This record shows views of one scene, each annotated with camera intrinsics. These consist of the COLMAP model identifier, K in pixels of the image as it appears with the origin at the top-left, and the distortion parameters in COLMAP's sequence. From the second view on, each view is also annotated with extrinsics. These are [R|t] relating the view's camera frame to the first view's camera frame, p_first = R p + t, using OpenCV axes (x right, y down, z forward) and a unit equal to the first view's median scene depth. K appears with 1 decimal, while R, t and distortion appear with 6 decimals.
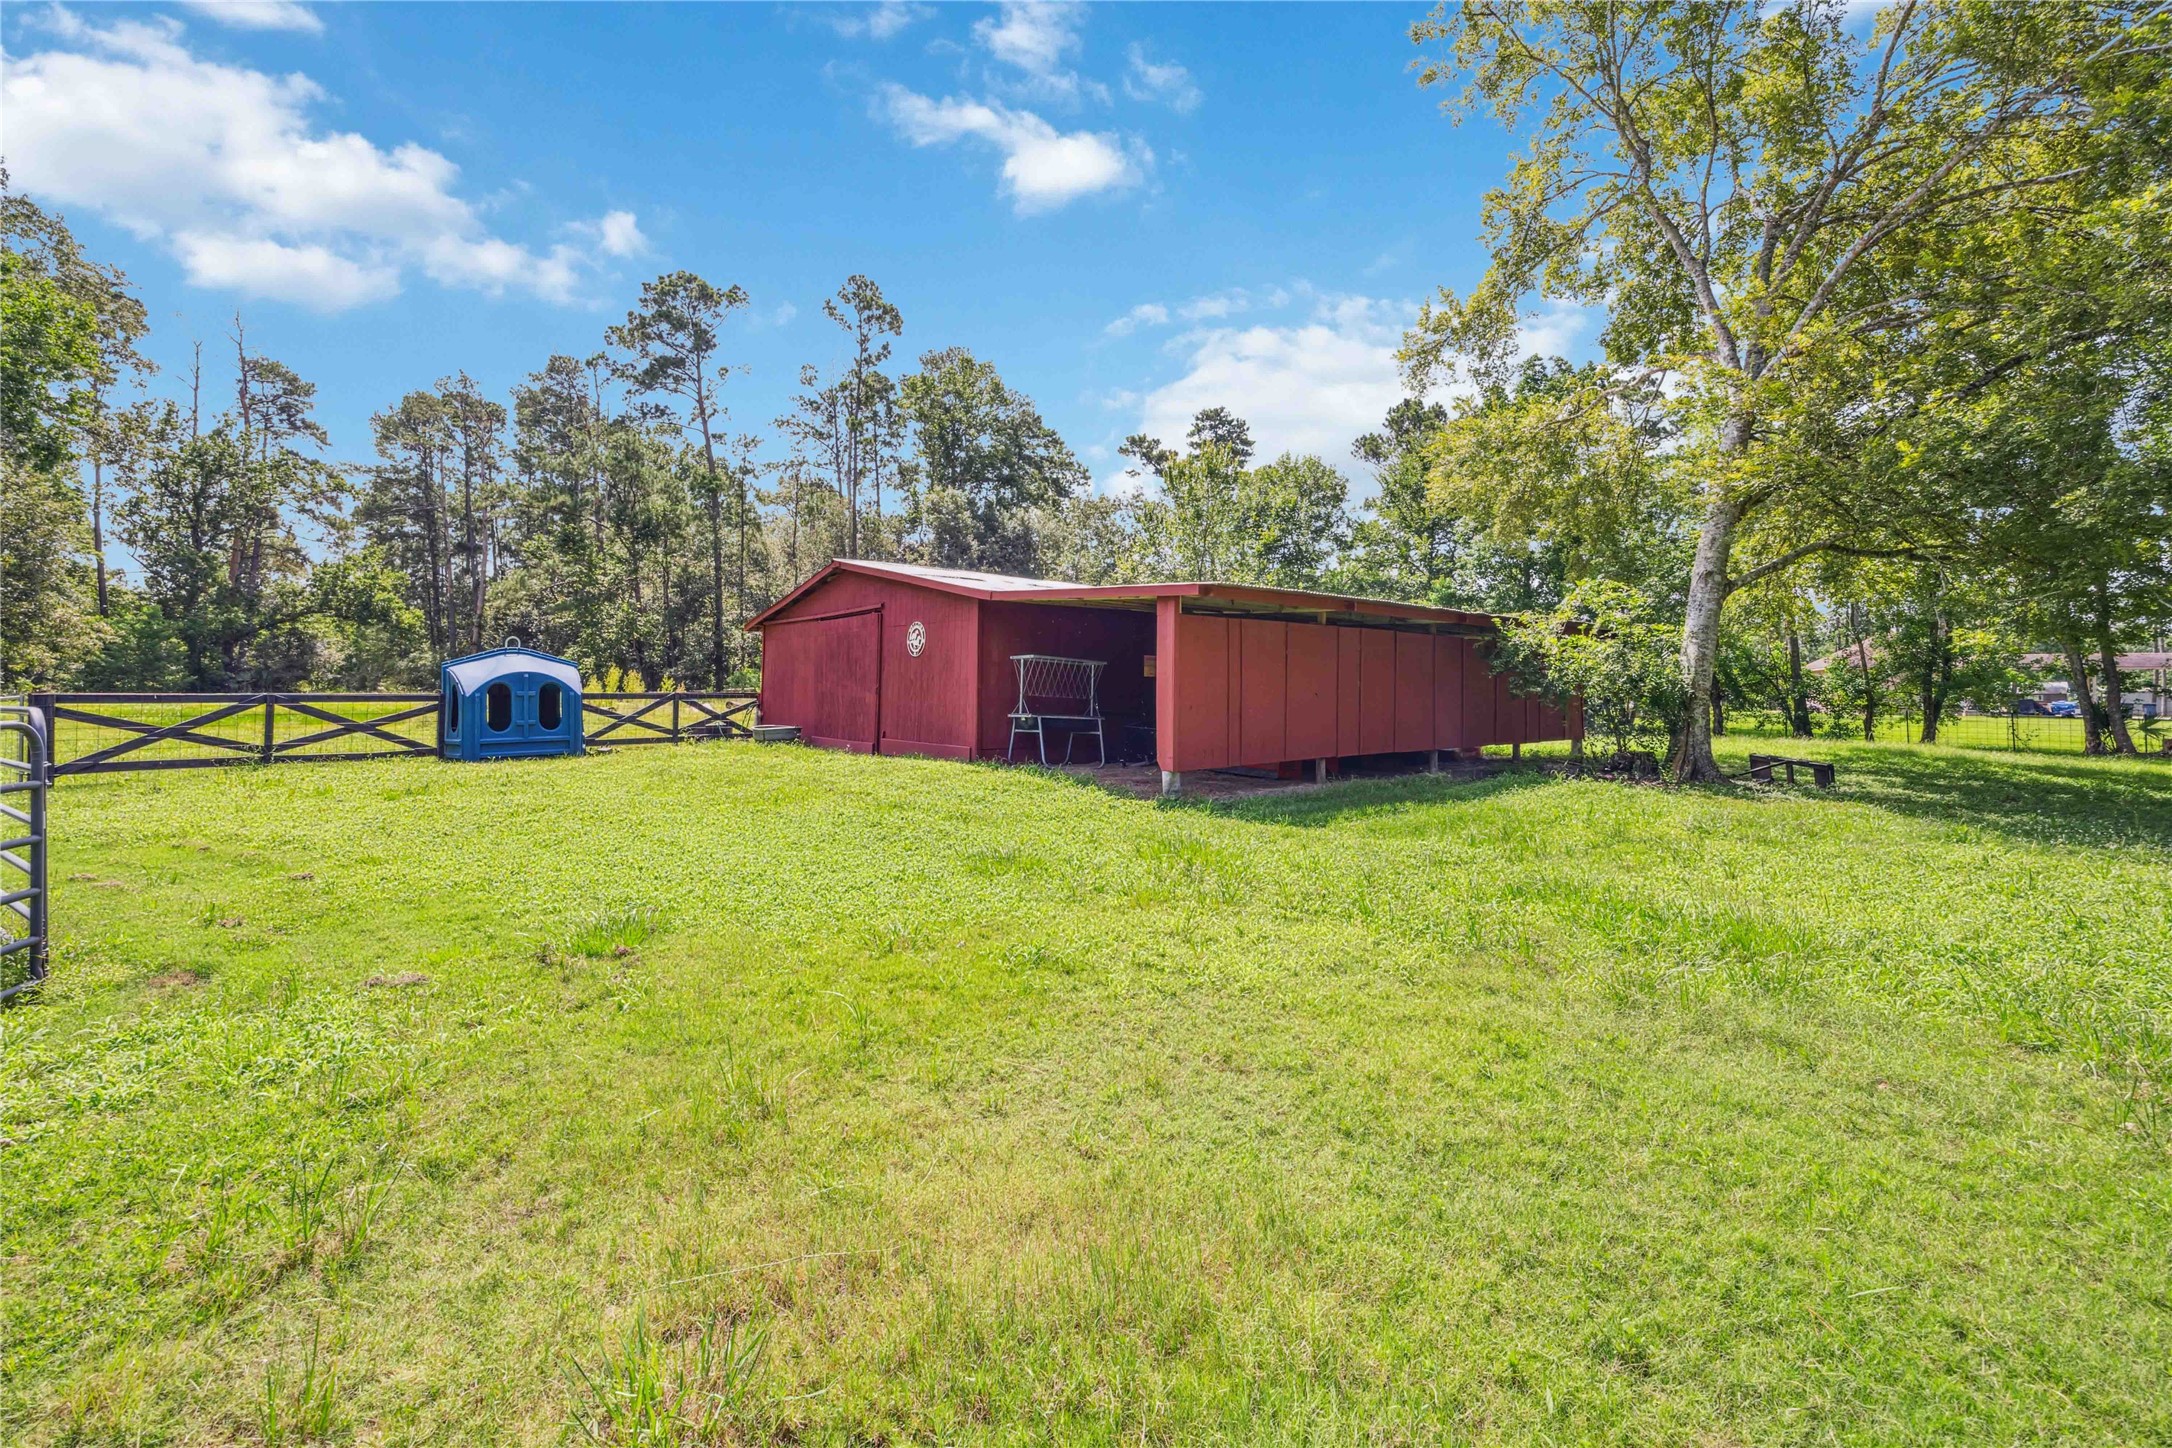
lens RADIAL K [[868.5, 0, 1087.2], [0, 868.5, 712.0], [0, 0, 1]] dist [-0.000194, -0.000677]
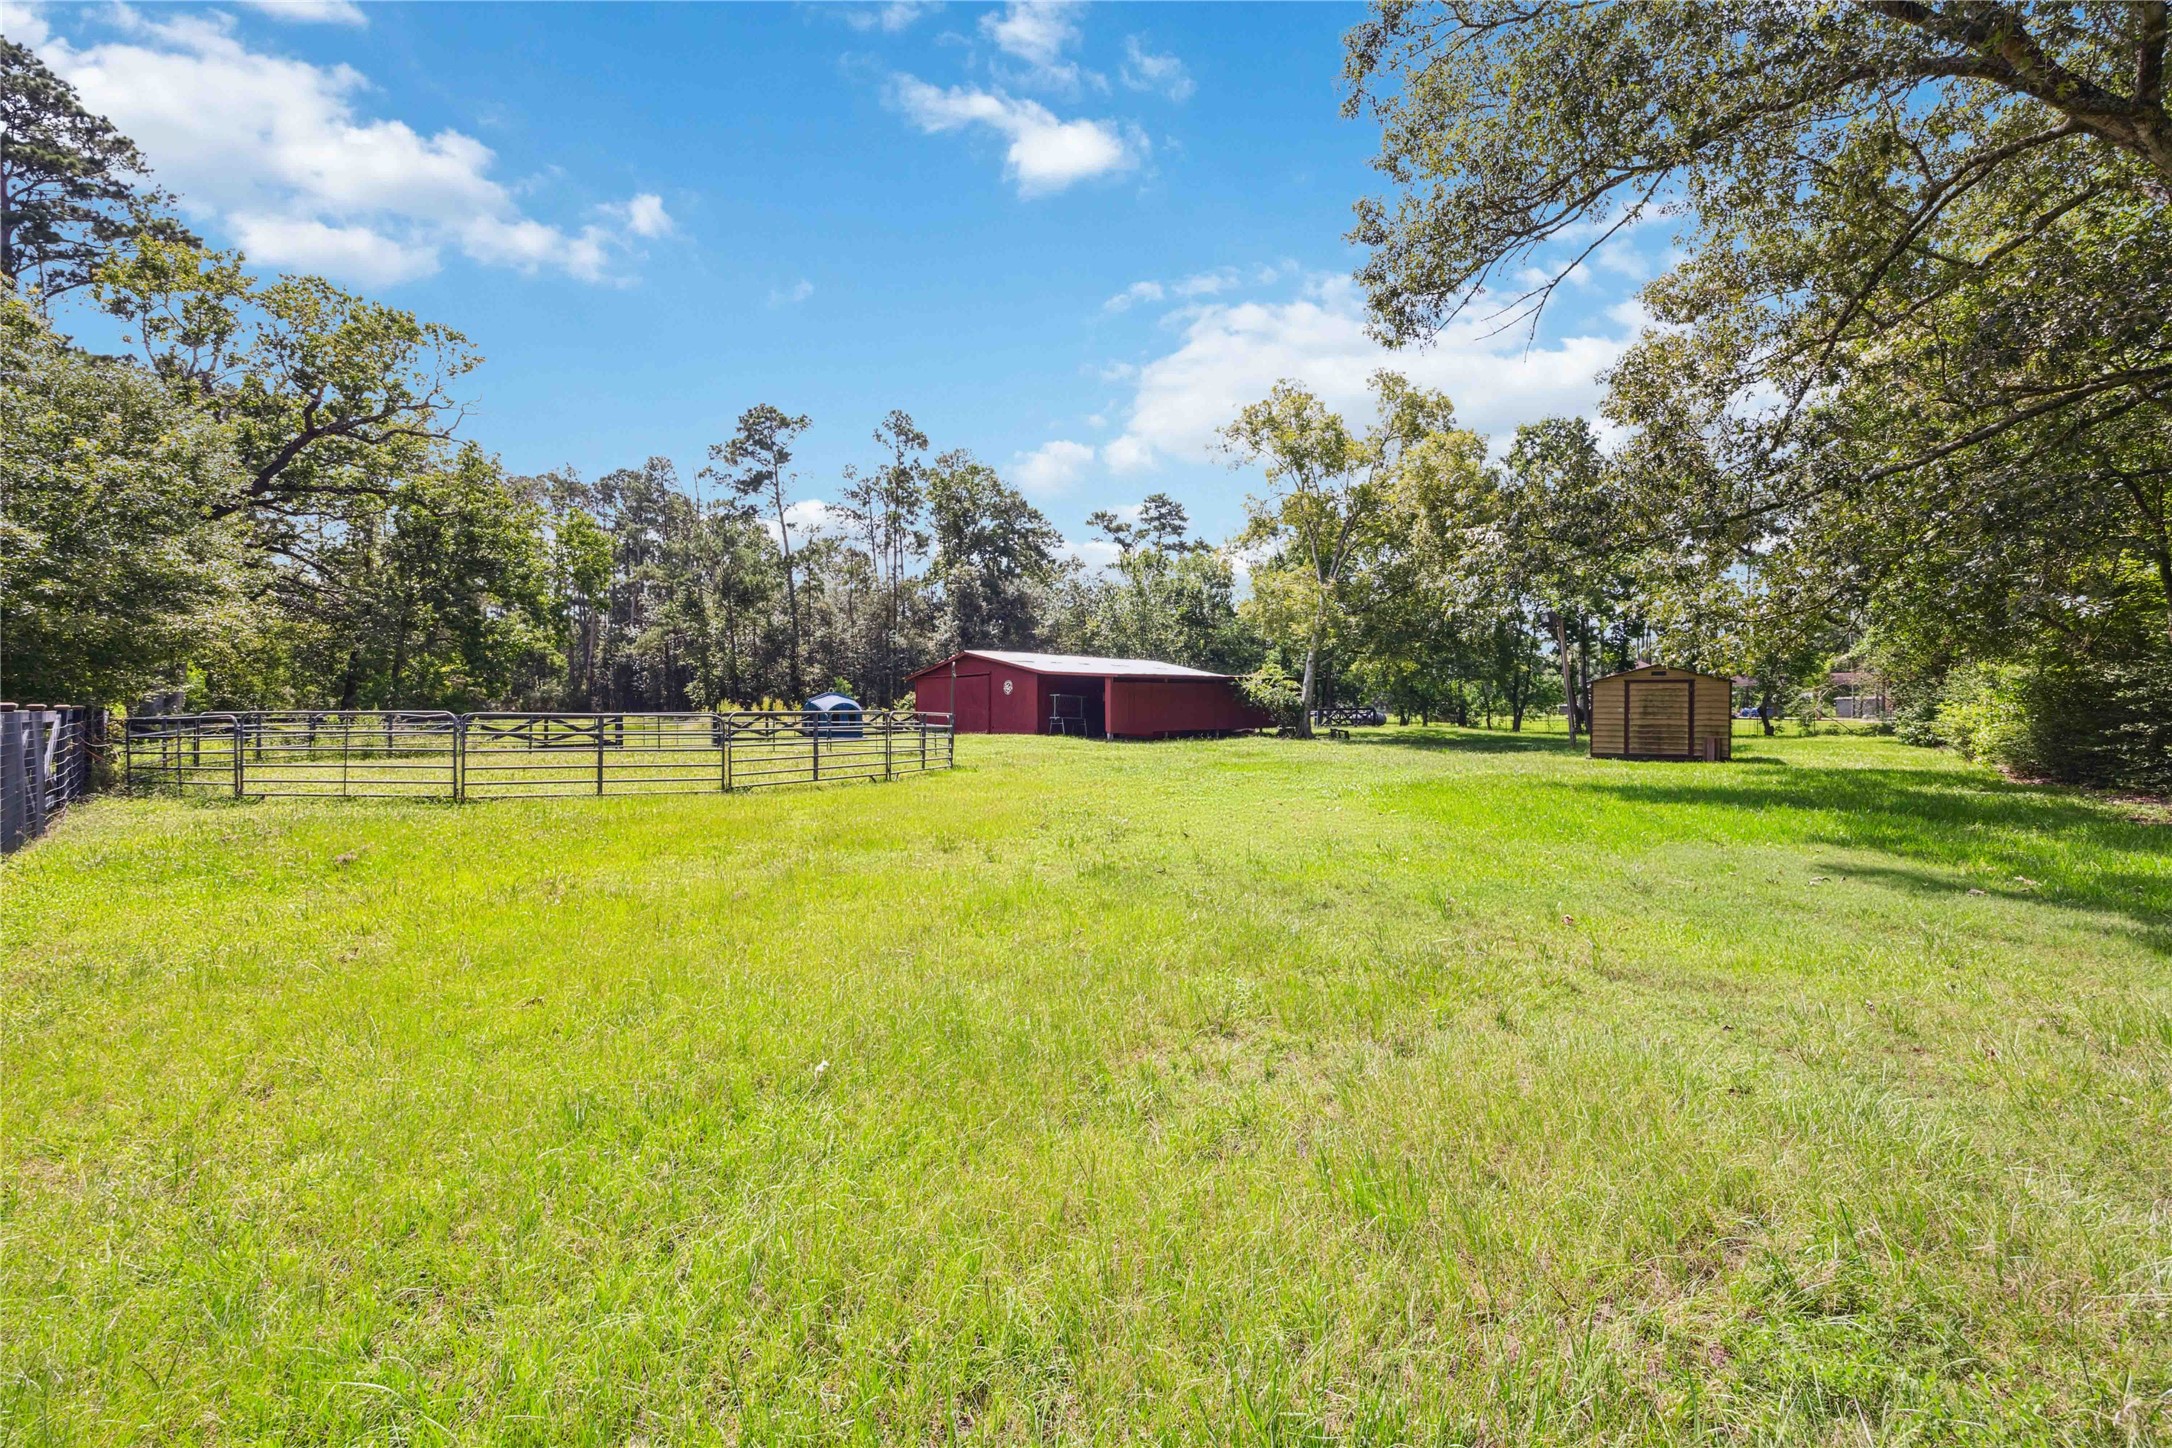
lens RADIAL K [[868.5, 0, 1085.6], [0, 868.5, 708.8], [0, 0, 1]] dist [-0.000194, -0.000677]
pose [[0.999303, -0.011871, 0.035382, -0.015783], [0.012741, 0.999620, -0.024450, 0.009016], [-0.035078, 0.024884, 0.999075, -0.341159]]
